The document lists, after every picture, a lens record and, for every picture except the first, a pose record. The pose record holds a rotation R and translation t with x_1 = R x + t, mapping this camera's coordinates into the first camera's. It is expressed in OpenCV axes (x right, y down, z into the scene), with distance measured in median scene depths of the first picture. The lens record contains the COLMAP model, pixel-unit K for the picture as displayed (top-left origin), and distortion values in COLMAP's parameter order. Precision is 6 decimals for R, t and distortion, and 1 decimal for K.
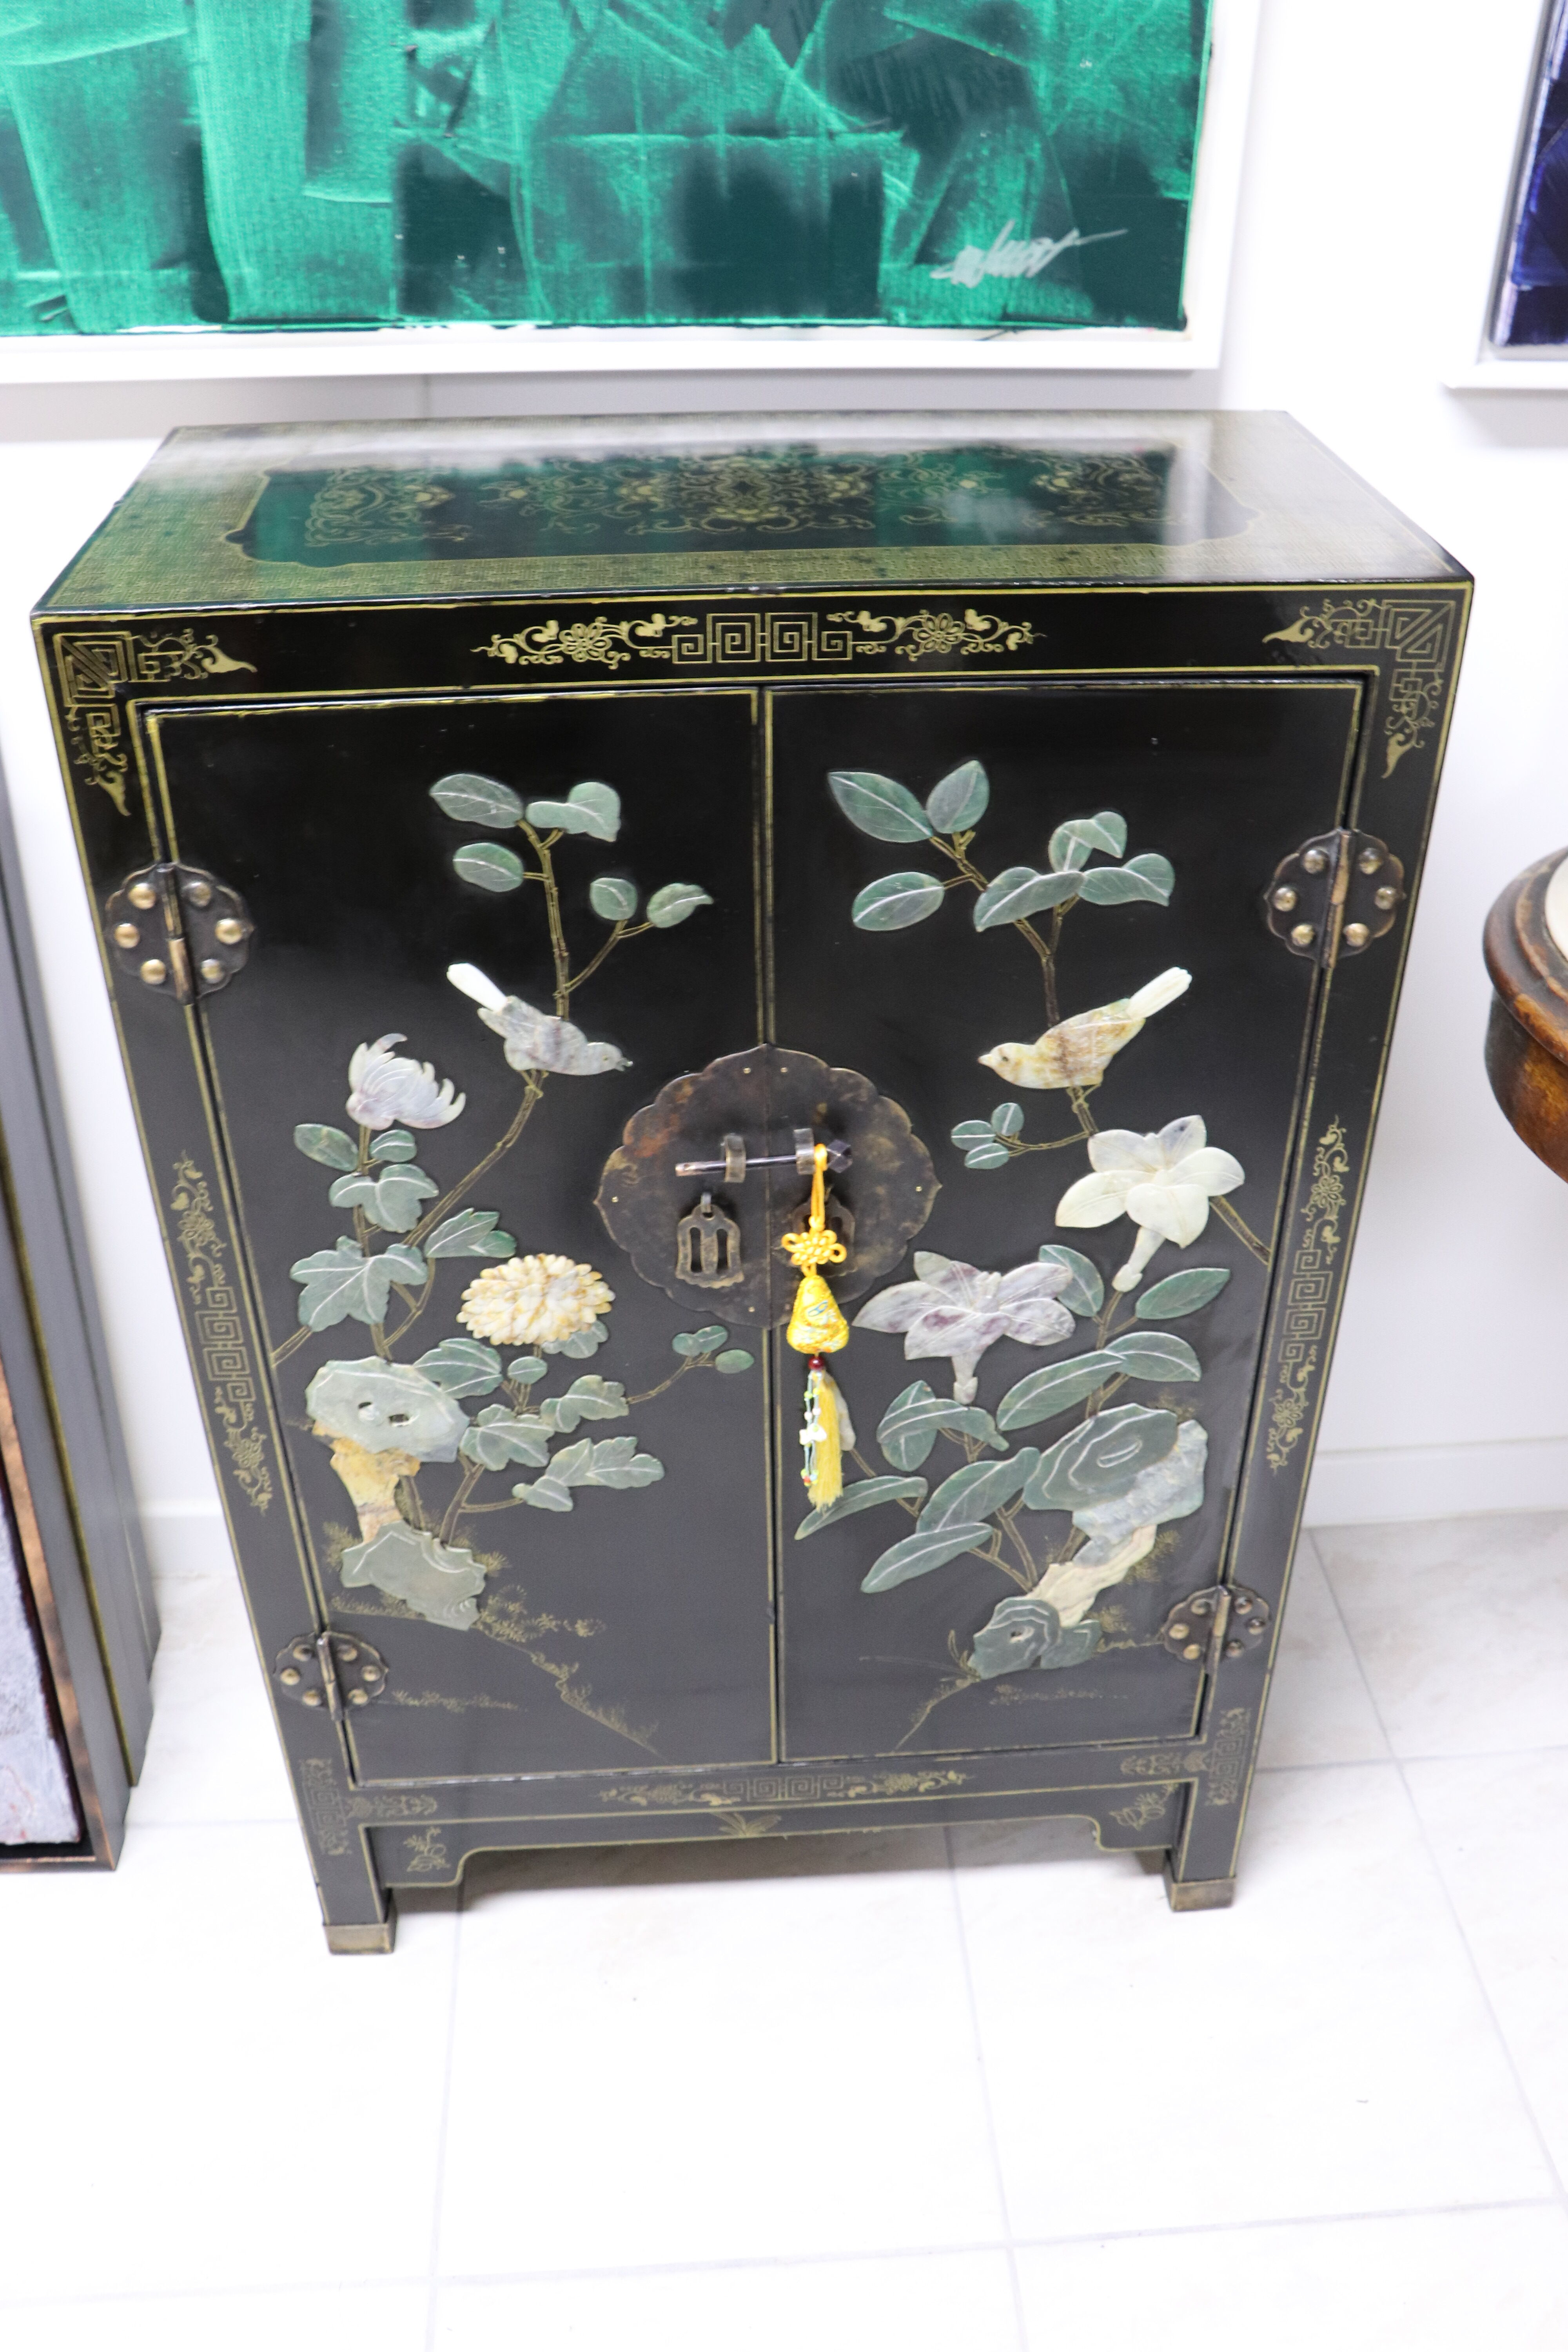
lens RADIAL K [[2040.4, 0, 784.0], [0, 2040.4, 1176.0], [0, 0, 1]] dist [-0.172152, 0.197676]
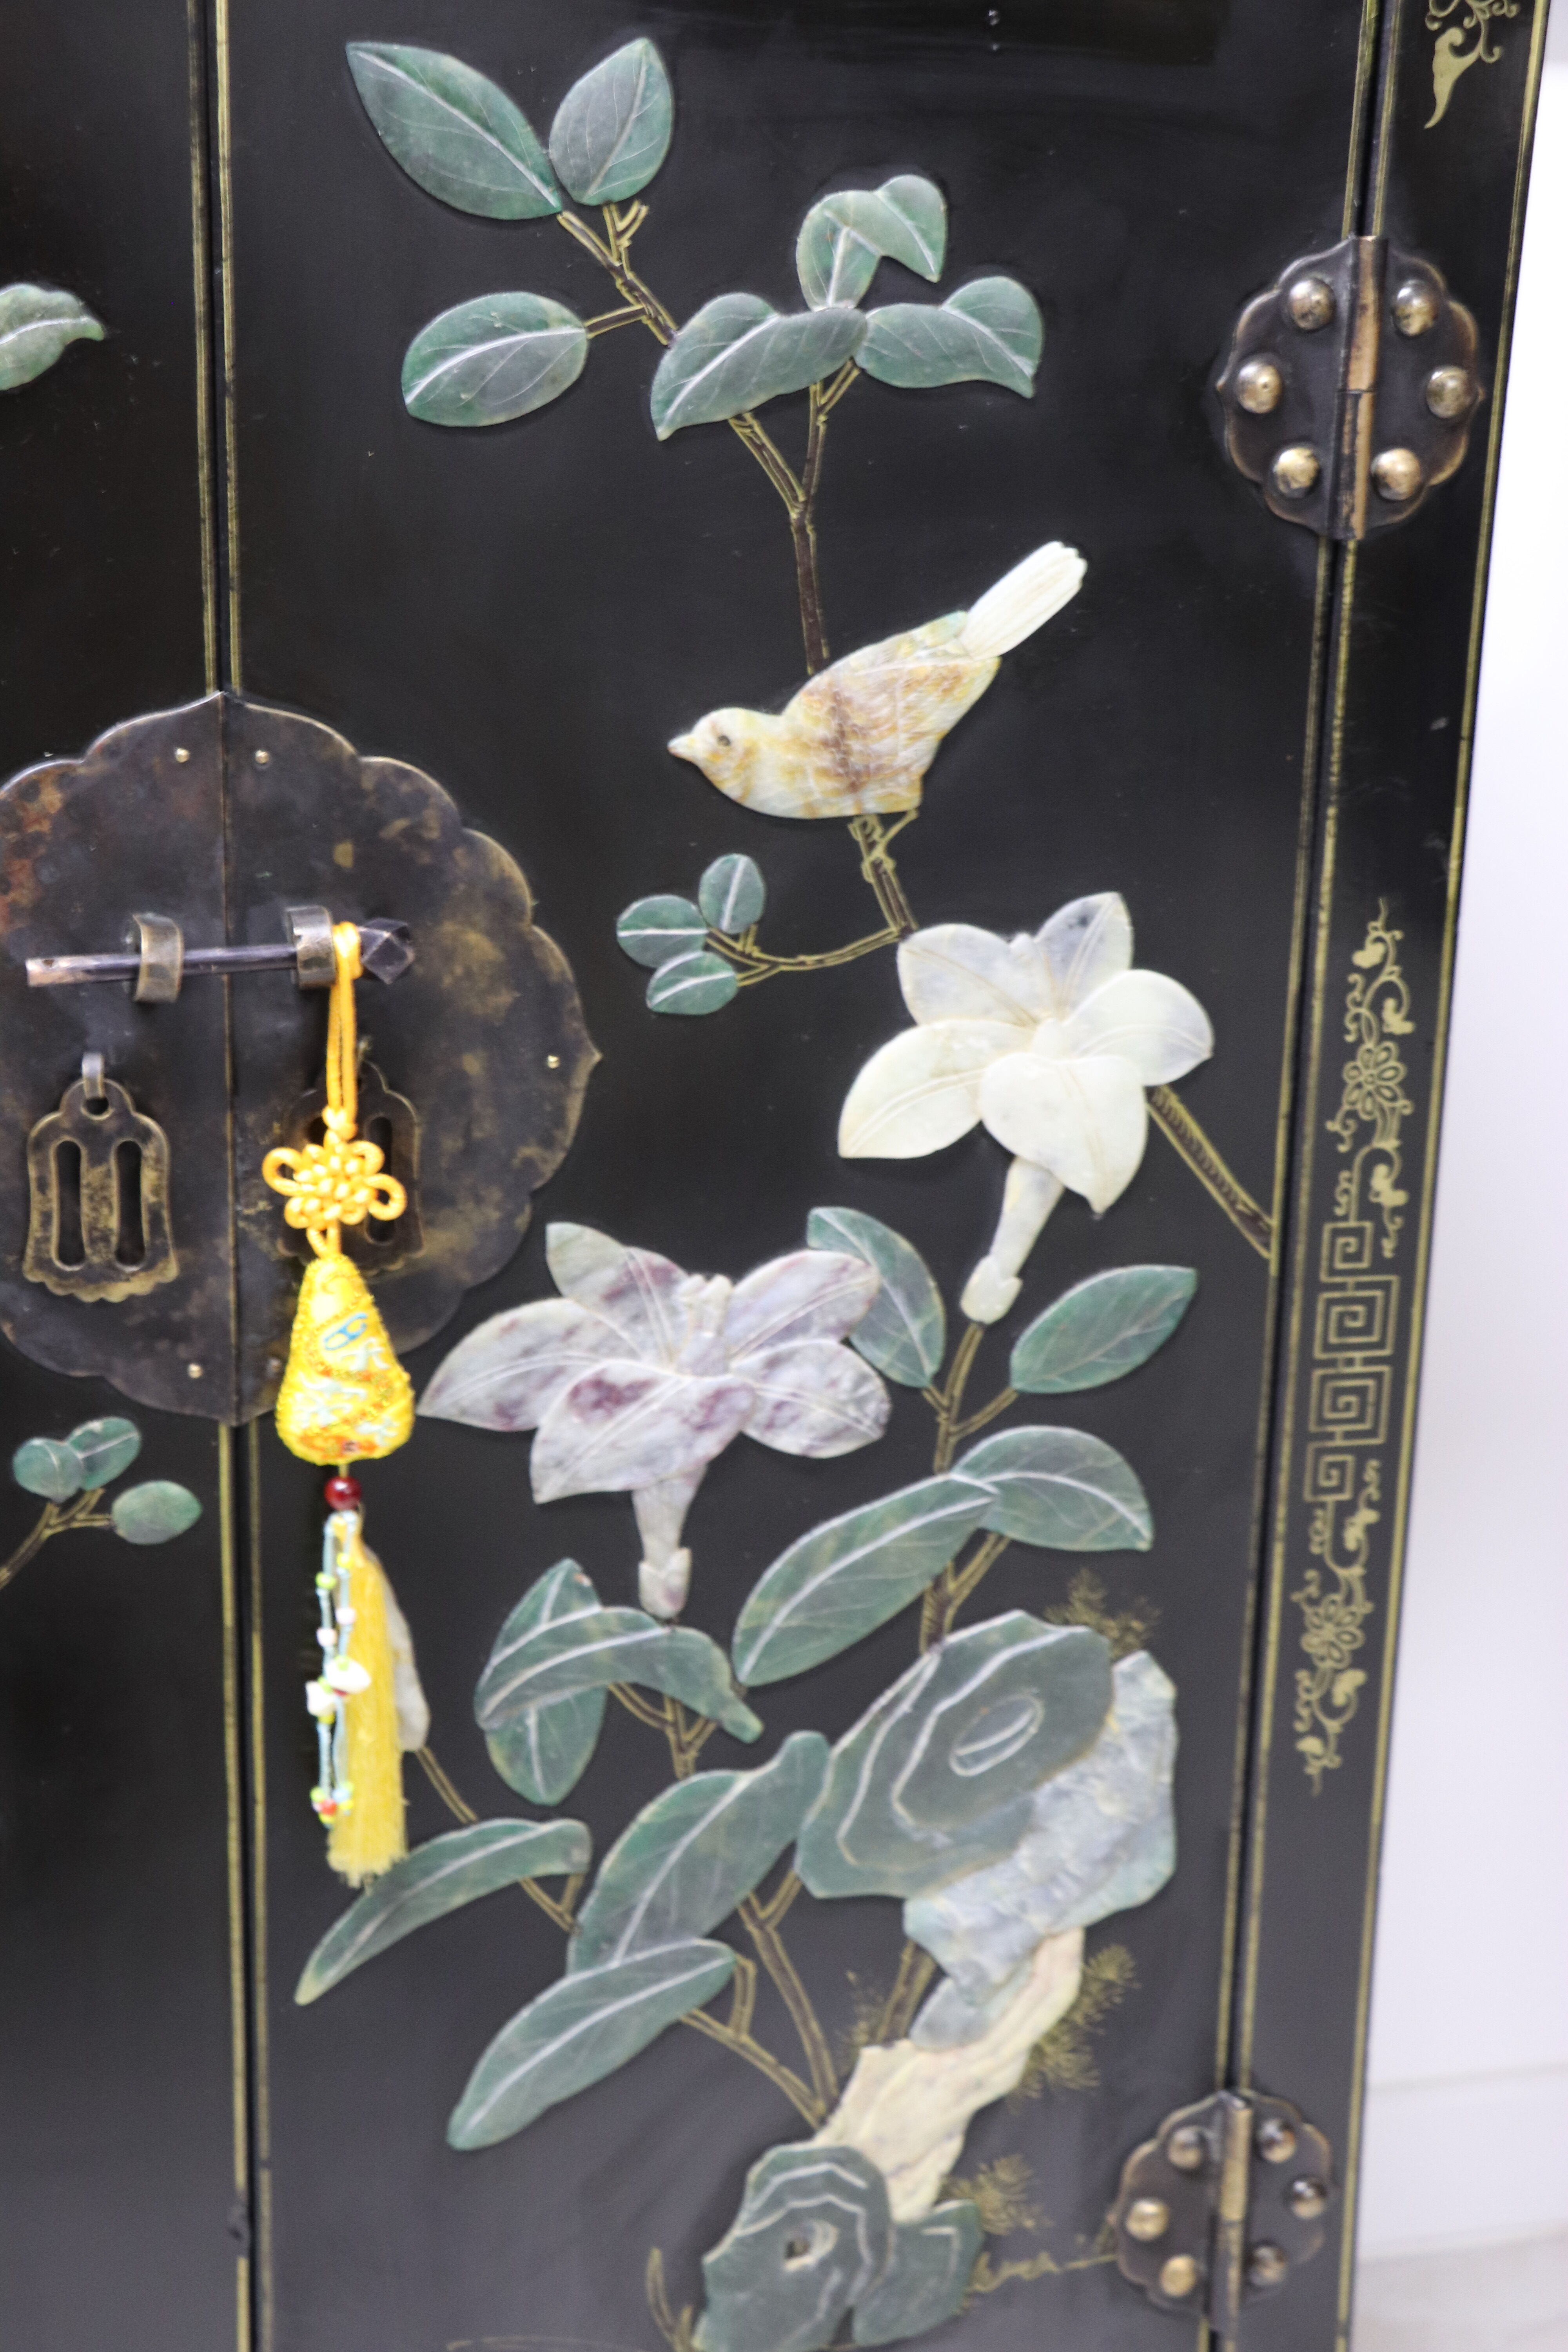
lens RADIAL K [[3219.6, 0, 784.0], [0, 3219.6, 1176.0], [0, 0, 1]] dist [-0.032723, 0.371008]
pose [[0.978659, -0.020312, 0.204486, -0.033337], [0.086309, 0.943705, -0.319329, 0.267193], [-0.186488, 0.330163, 0.925318, 0.304902]]
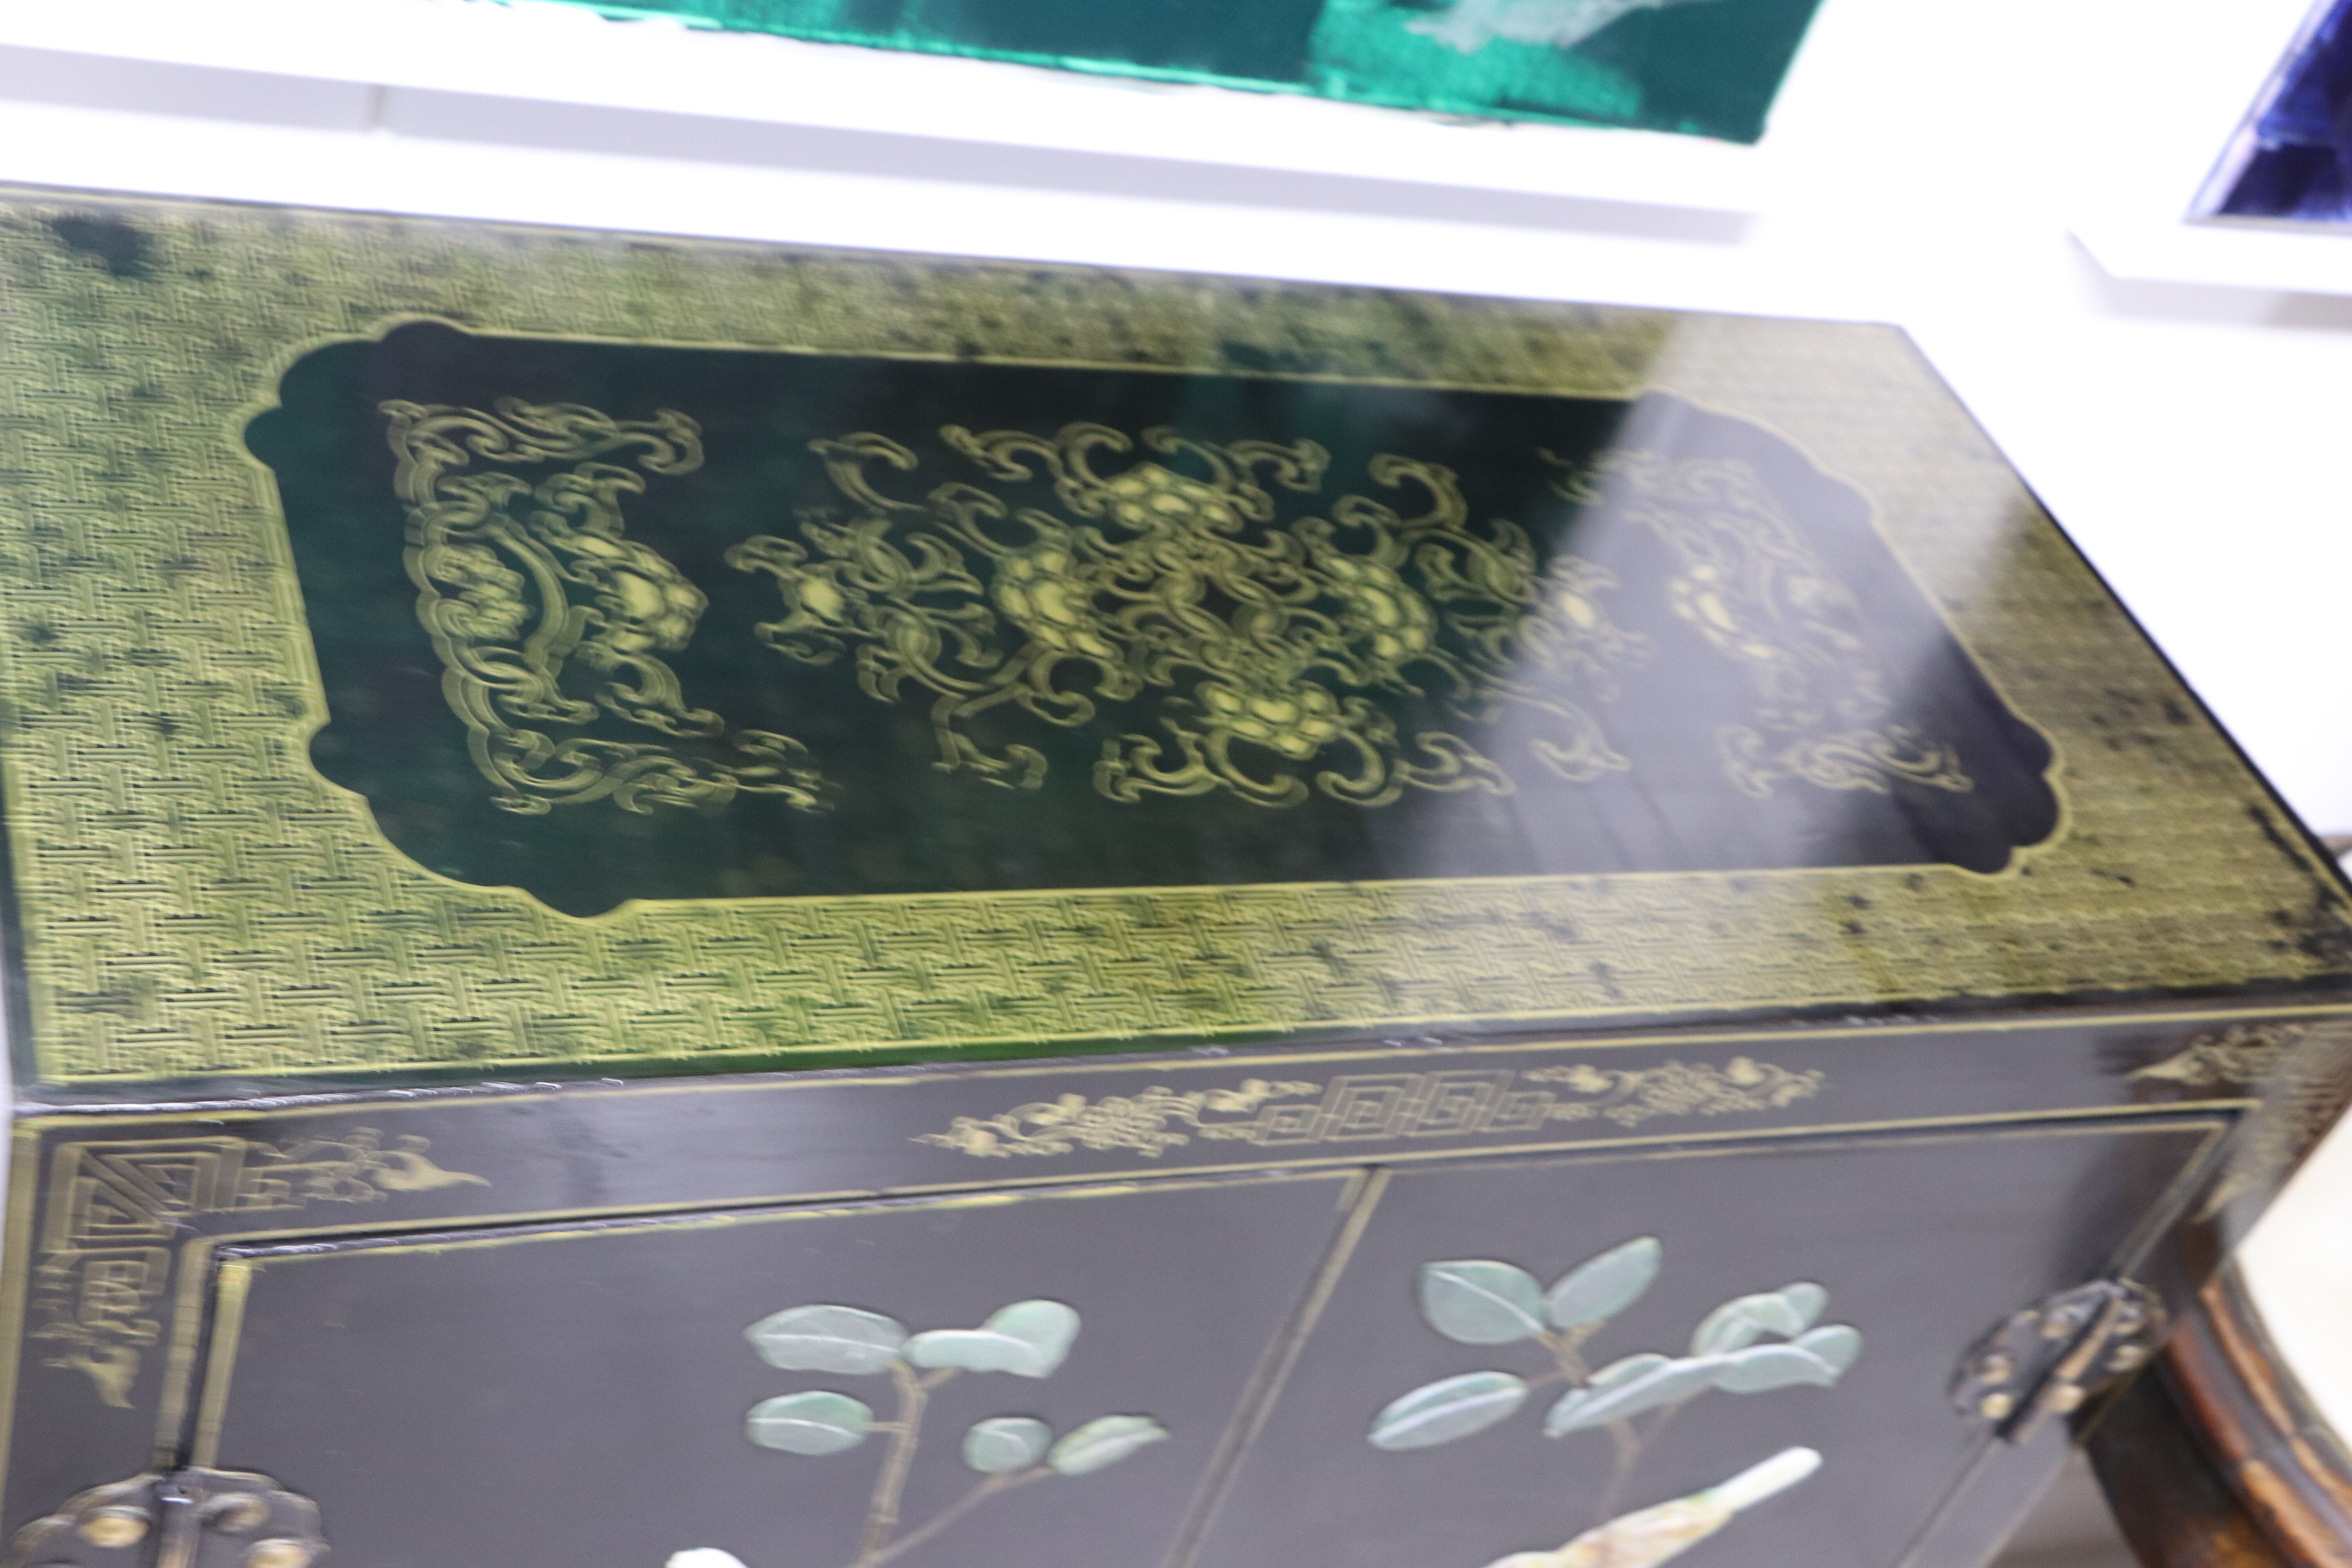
lens RADIAL K [[3219.6, 0, 1176.0], [0, 3219.6, 784.0], [0, 0, 1]] dist [-0.032723, 0.371008]
pose [[0.916837, 0.033626, 0.397844, -0.345995], [-0.095059, 0.986177, 0.135714, -0.383183], [-0.387781, -0.162247, 0.907360, 0.201463]]
